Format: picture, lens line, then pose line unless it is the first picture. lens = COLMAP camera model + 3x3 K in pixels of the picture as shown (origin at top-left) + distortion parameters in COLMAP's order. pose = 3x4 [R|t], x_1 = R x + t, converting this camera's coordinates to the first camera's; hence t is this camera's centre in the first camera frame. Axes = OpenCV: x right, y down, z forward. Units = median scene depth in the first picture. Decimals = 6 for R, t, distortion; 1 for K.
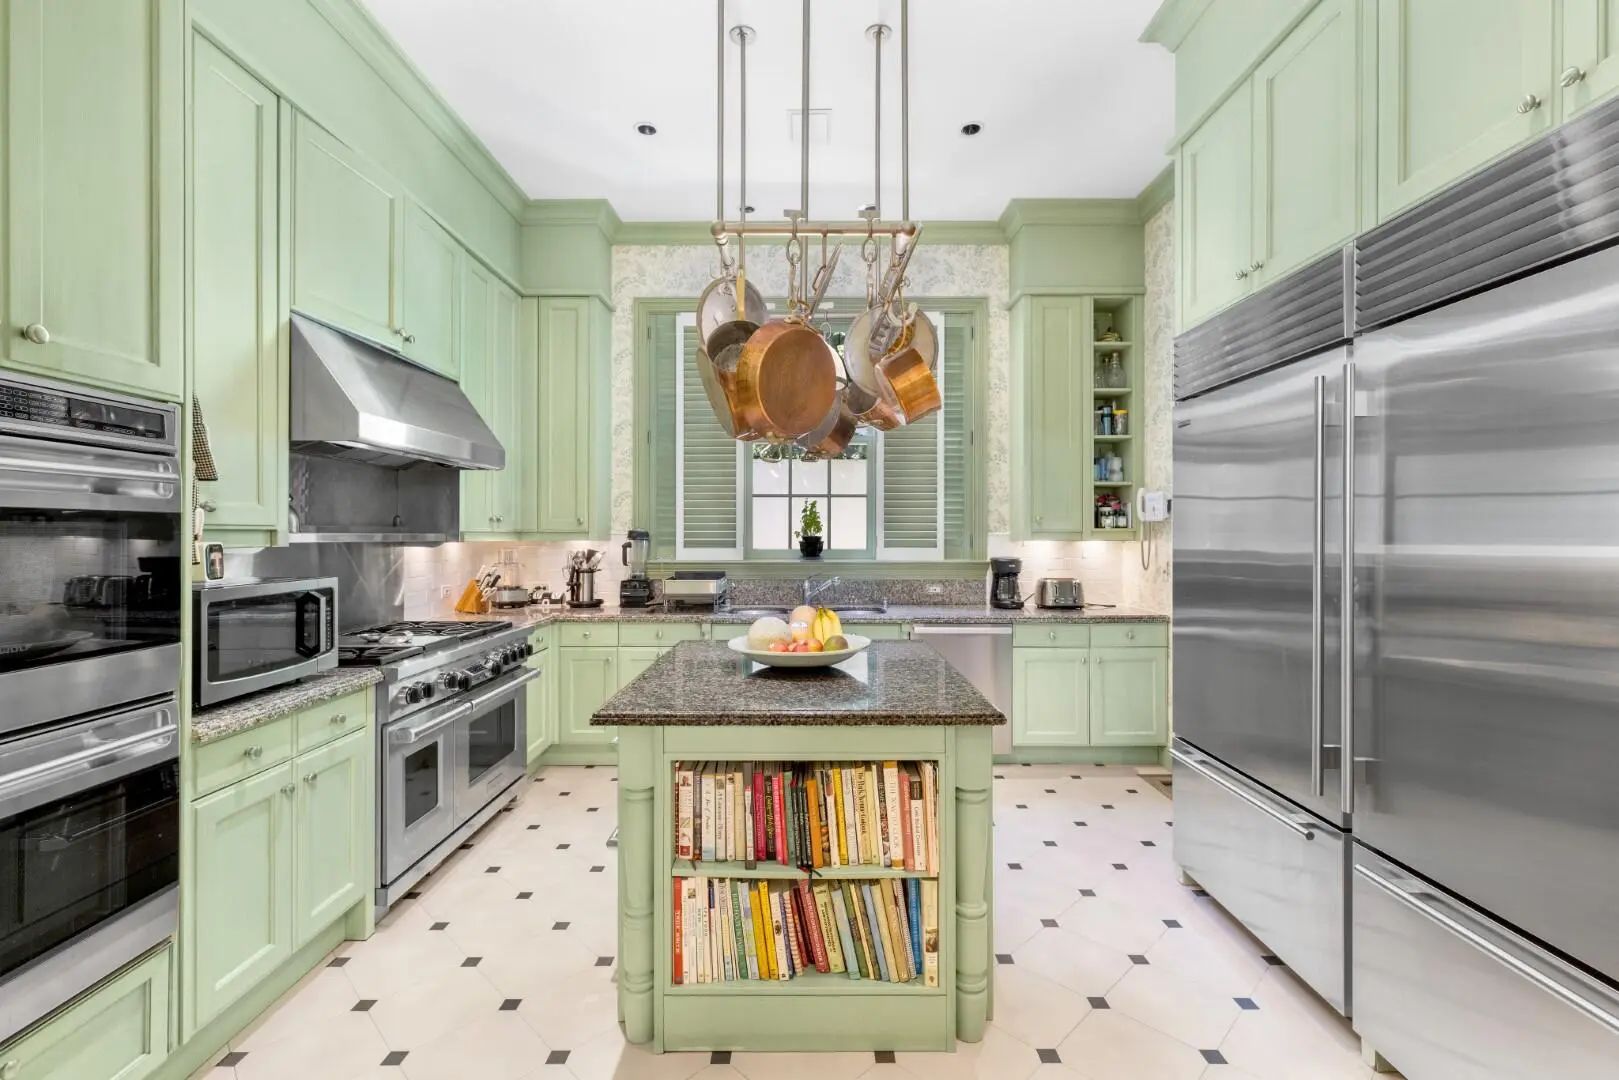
lens RADIAL K [[731.0, 0, 815.1], [0, 731.0, 536.9], [0, 0, 1]] dist [0.004879, -0.000796]
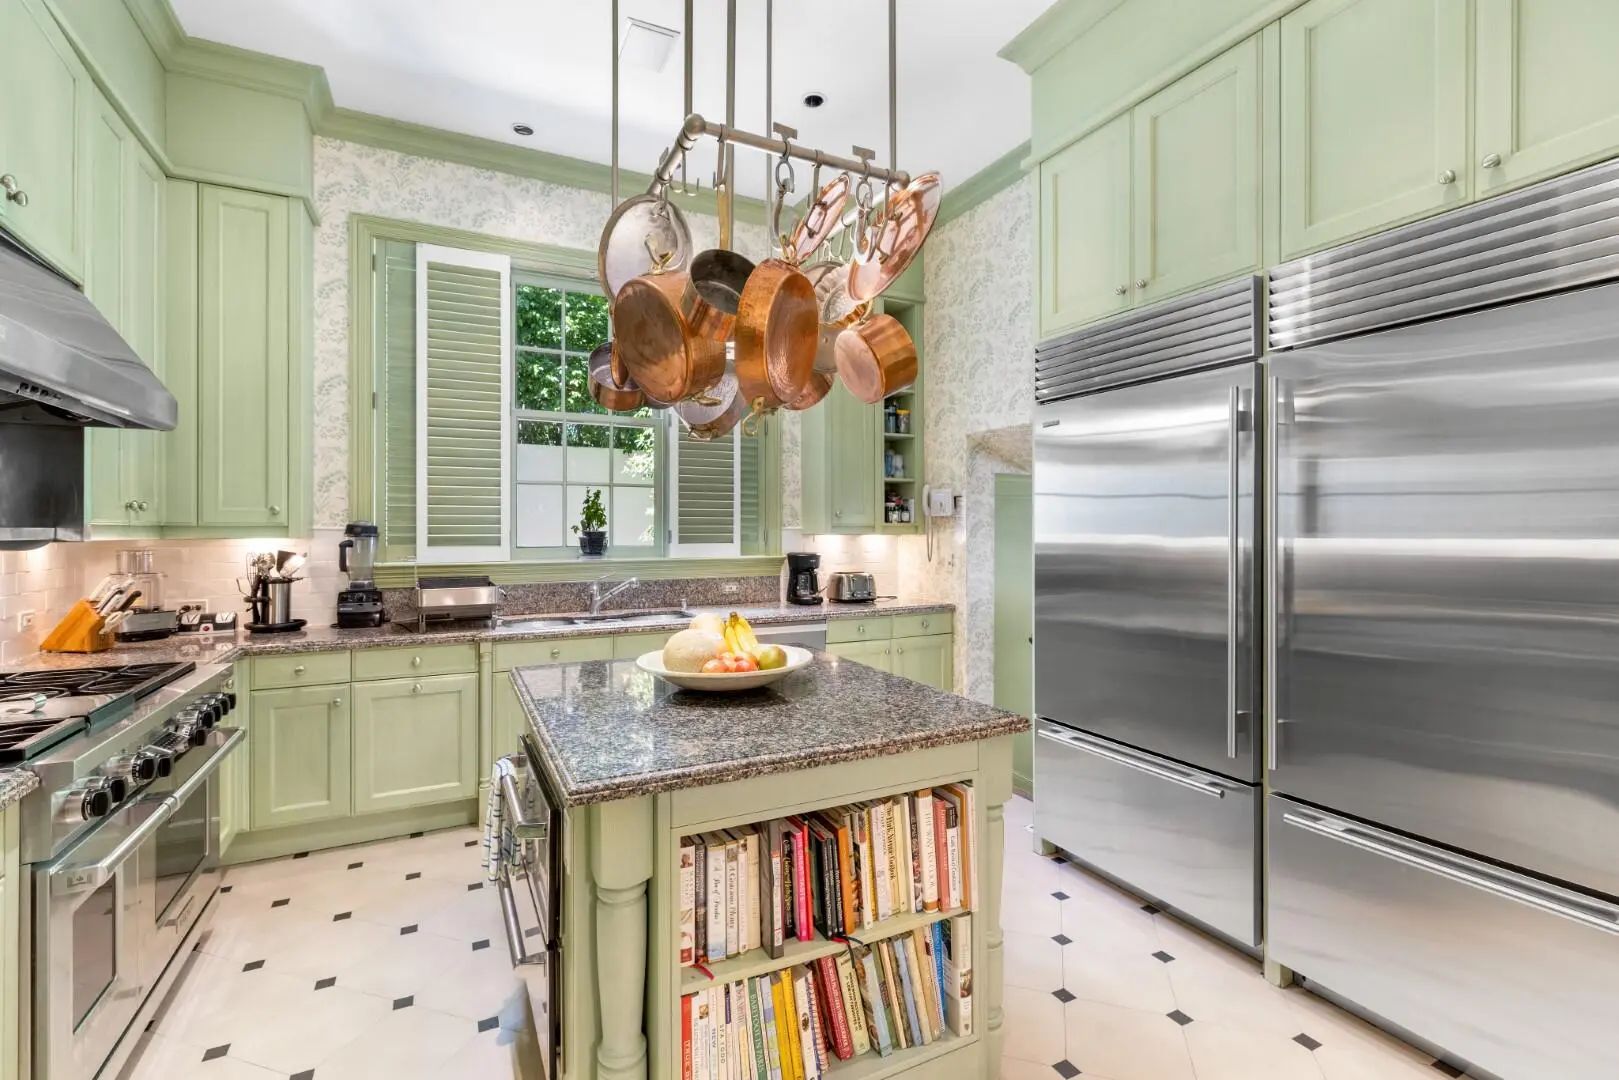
lens RADIAL K [[731.0, 0, 809.6], [0, 731.0, 532.3], [0, 0, 1]] dist [0.004879, -0.000796]
pose [[0.889954, -0.003010, 0.456041, -0.191315], [0.003734, 0.999993, -0.000686, 0.001882], [-0.456035, 0.002313, 0.889959, 0.136471]]
